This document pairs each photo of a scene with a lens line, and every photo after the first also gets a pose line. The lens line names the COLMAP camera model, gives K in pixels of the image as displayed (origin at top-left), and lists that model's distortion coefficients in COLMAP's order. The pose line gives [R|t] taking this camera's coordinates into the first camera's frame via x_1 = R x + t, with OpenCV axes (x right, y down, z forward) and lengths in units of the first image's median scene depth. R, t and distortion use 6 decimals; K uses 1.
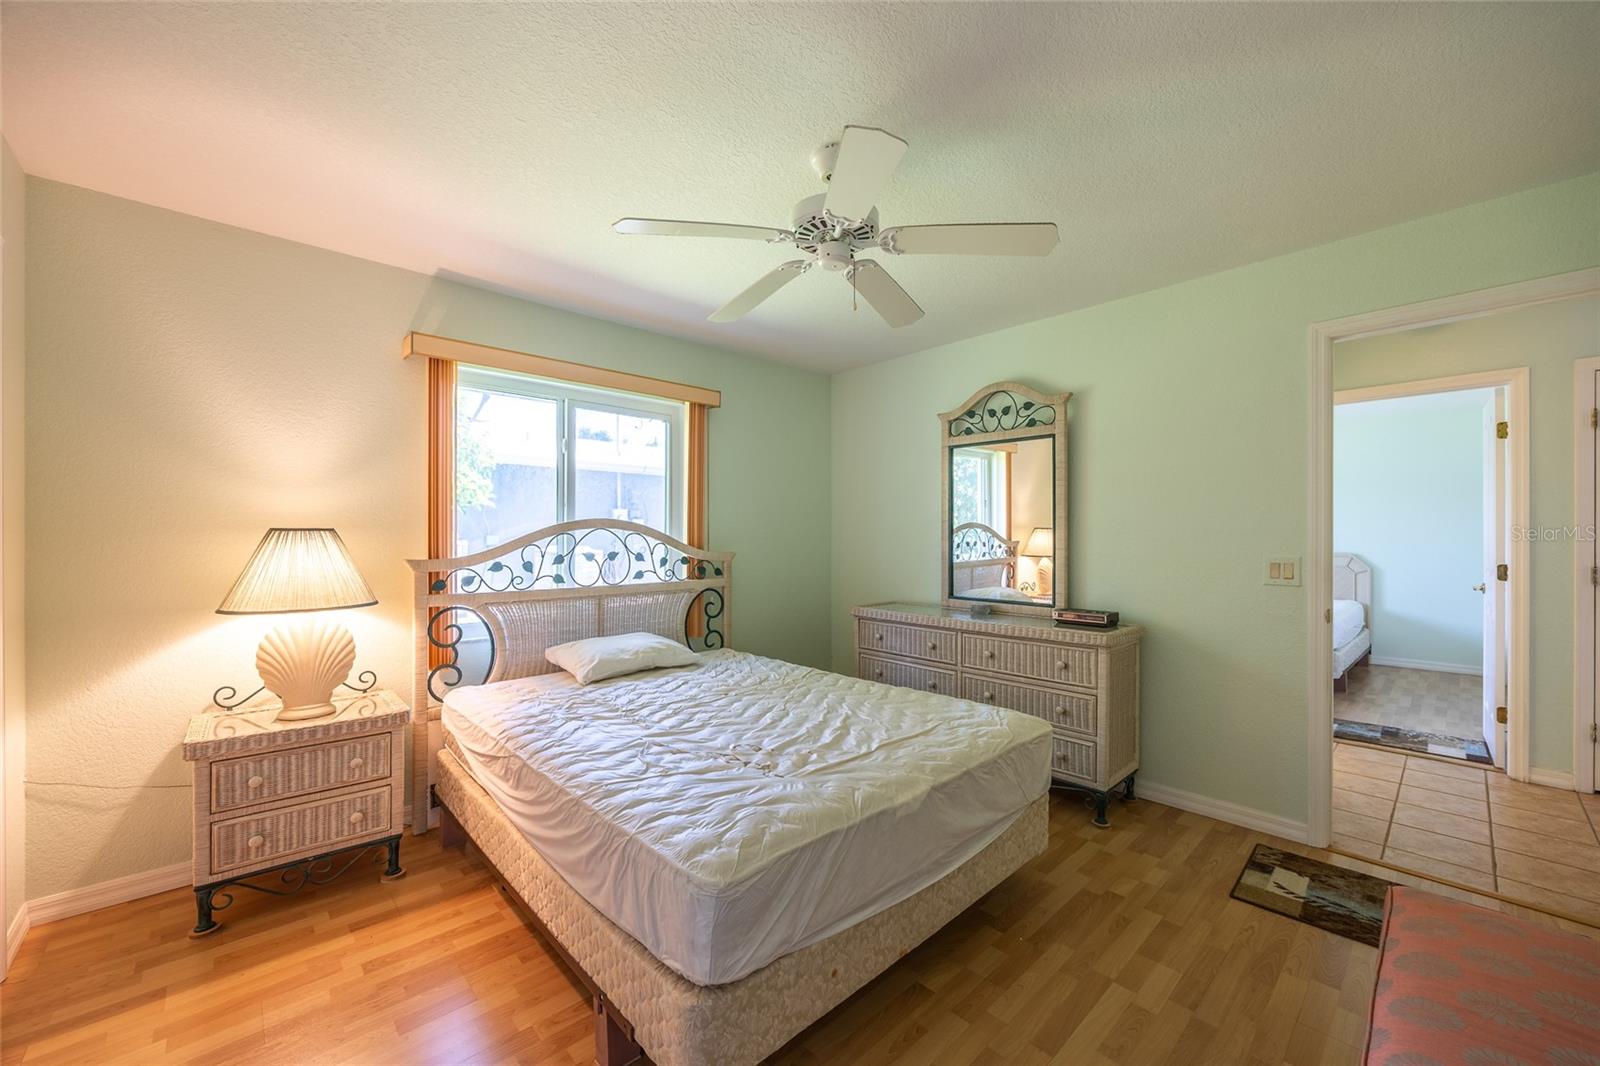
lens RADIAL K [[617.7, 0, 800.5], [0, 617.7, 538.2], [0, 0, 1]] dist [0.002703, 0.000005]
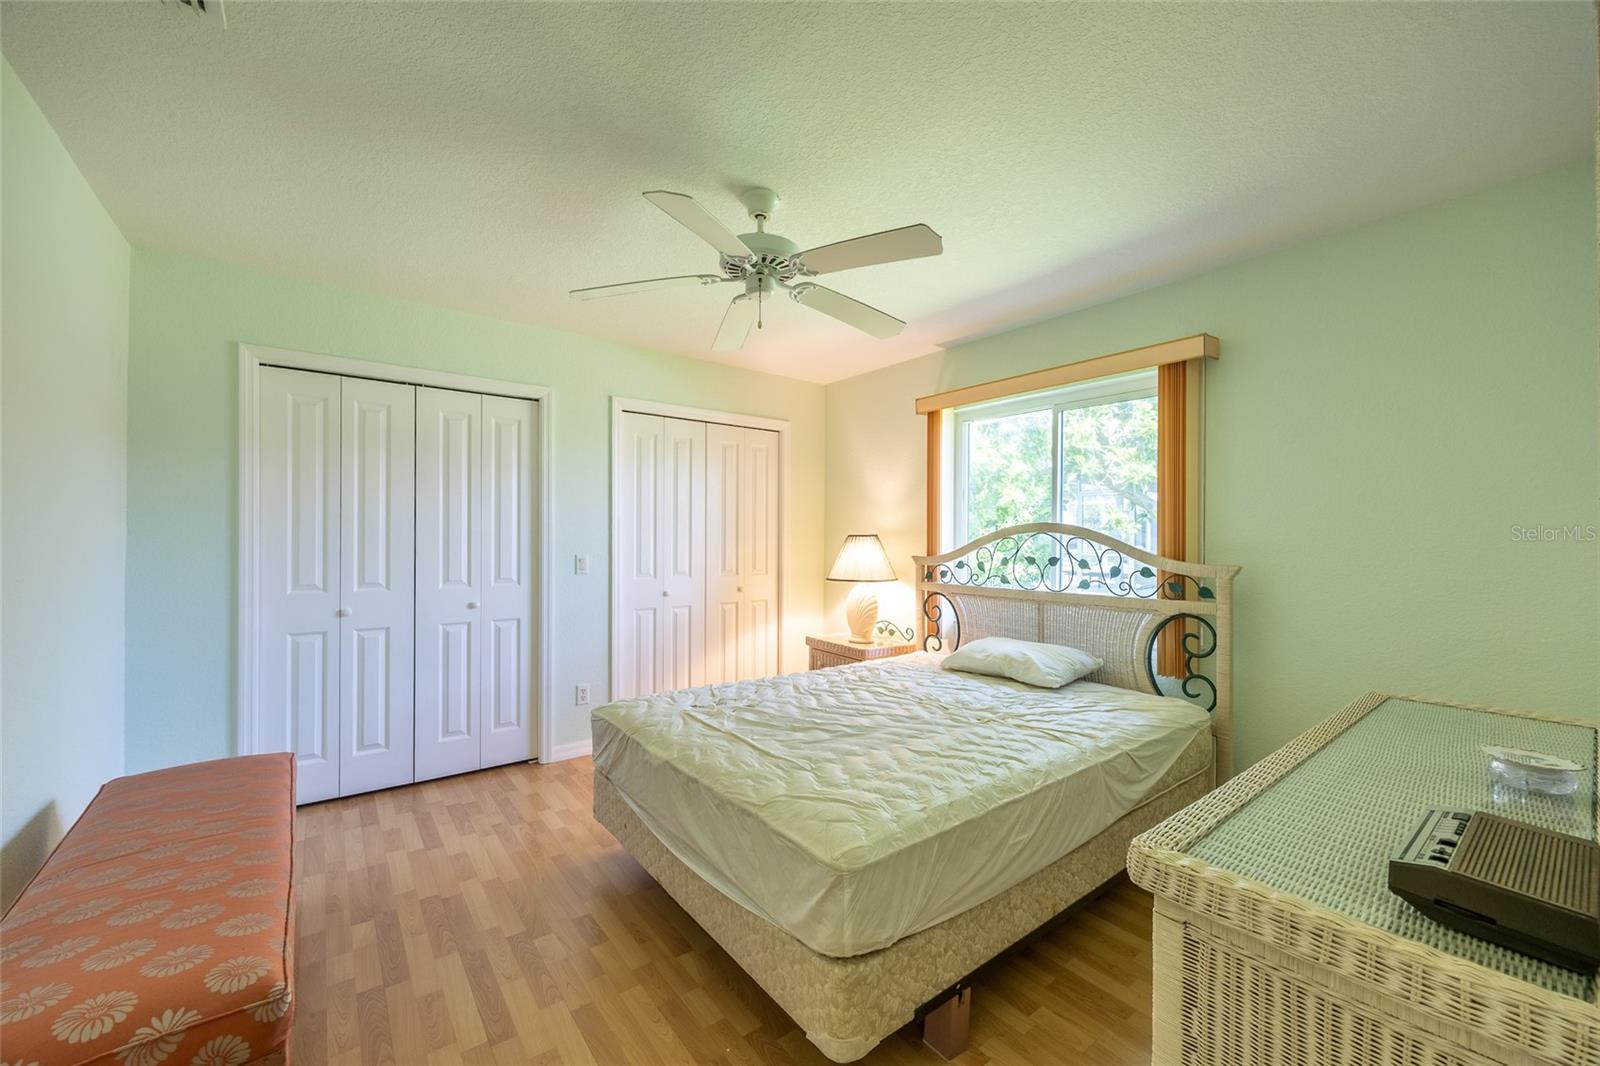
lens RADIAL K [[617.7, 0, 798.2], [0, 617.7, 532.5], [0, 0, 1]] dist [0.002703, 0.000005]
pose [[-0.091342, -0.010398, -0.995765, 0.746692], [-0.008921, 0.999914, -0.009623, -0.003336], [0.995780, 0.008004, -0.091427, 0.756971]]
